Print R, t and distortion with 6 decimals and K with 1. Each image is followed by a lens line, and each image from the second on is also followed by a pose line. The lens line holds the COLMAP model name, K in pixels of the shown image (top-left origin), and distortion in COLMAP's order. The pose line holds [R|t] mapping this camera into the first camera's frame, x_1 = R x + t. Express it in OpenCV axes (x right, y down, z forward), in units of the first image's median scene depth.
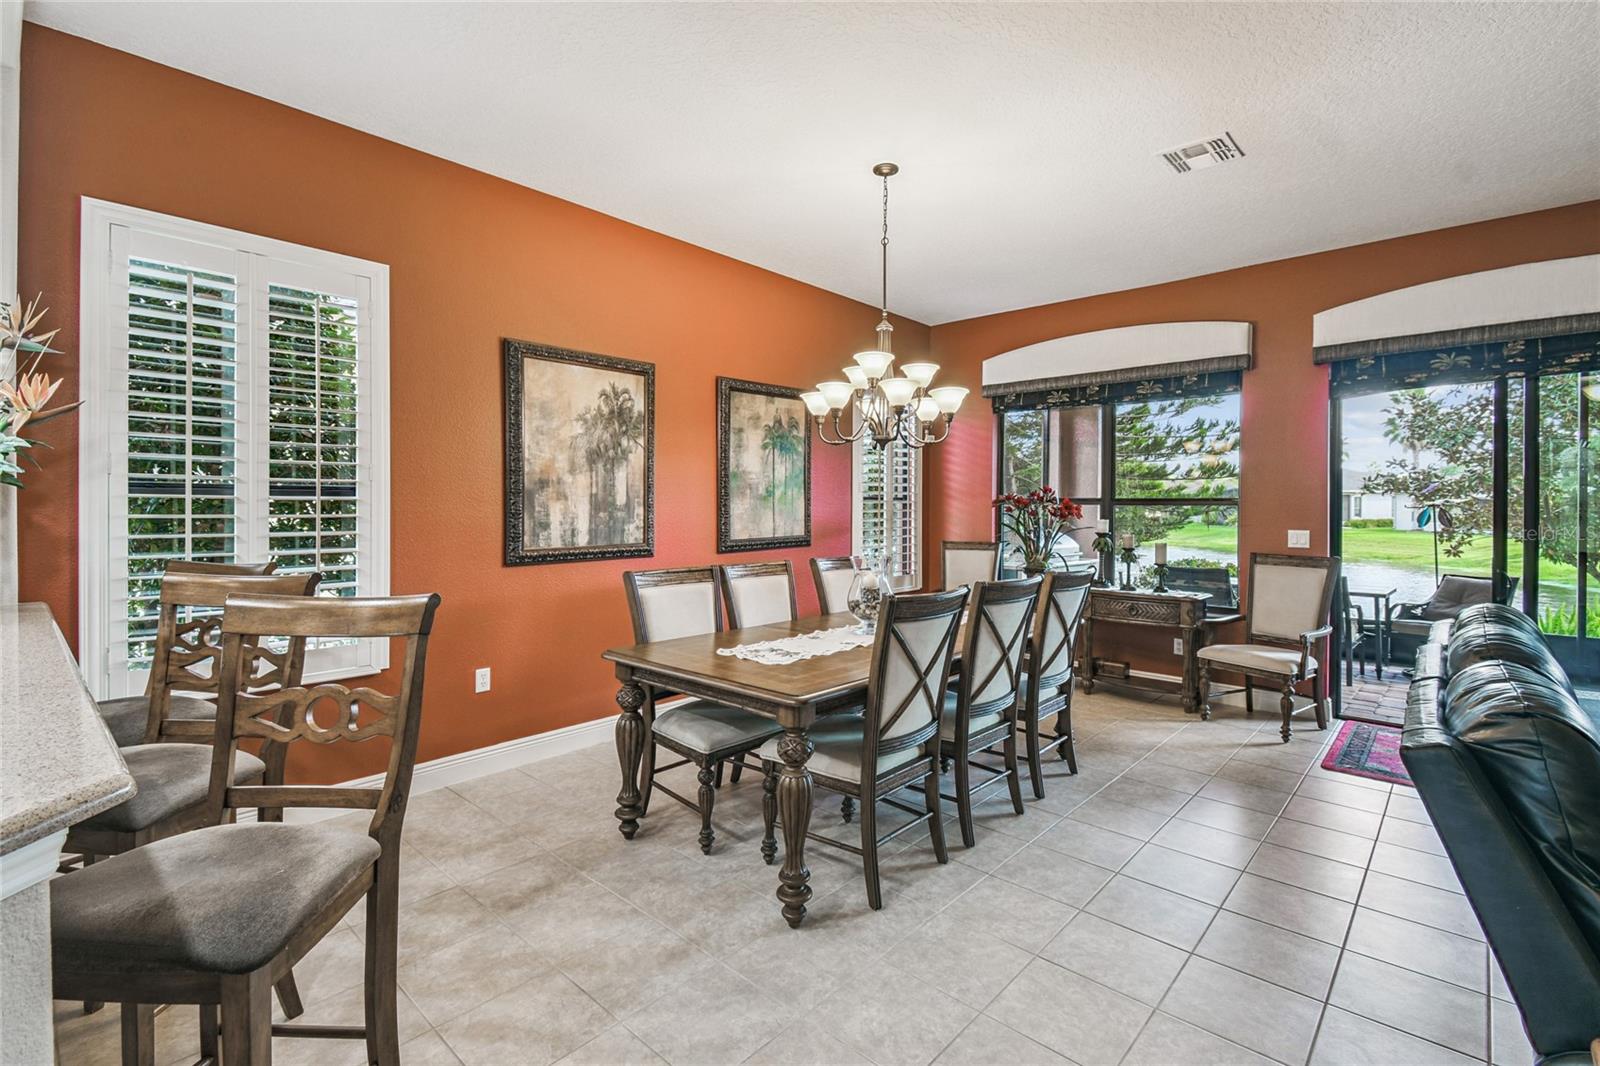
lens RADIAL K [[700.1, 0, 805.7], [0, 700.1, 516.0], [0, 0, 1]] dist [-0.000086, 0.000105]
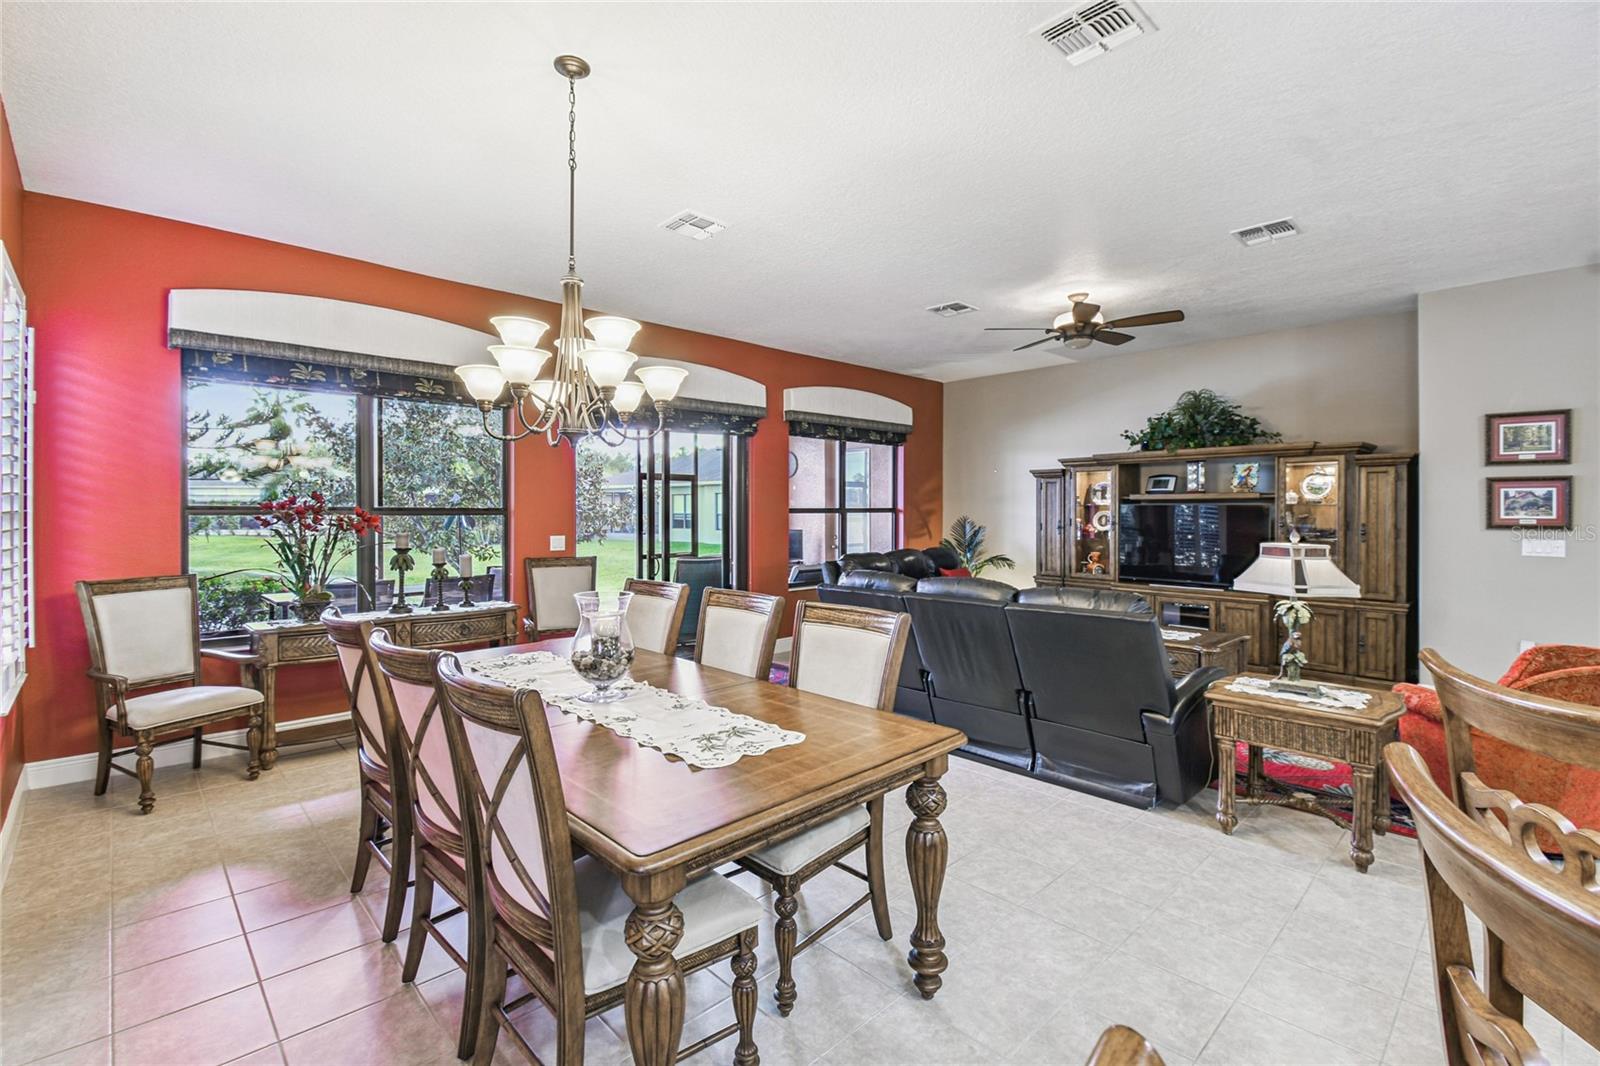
lens RADIAL K [[700.1, 0, 805.7], [0, 700.1, 516.0], [0, 0, 1]] dist [-0.000086, 0.000105]
pose [[0.088402, -0.014069, 0.995985, -0.372158], [0.010192, 0.999861, 0.013219, -0.021308], [-0.996033, 0.008983, 0.088534, 0.428123]]
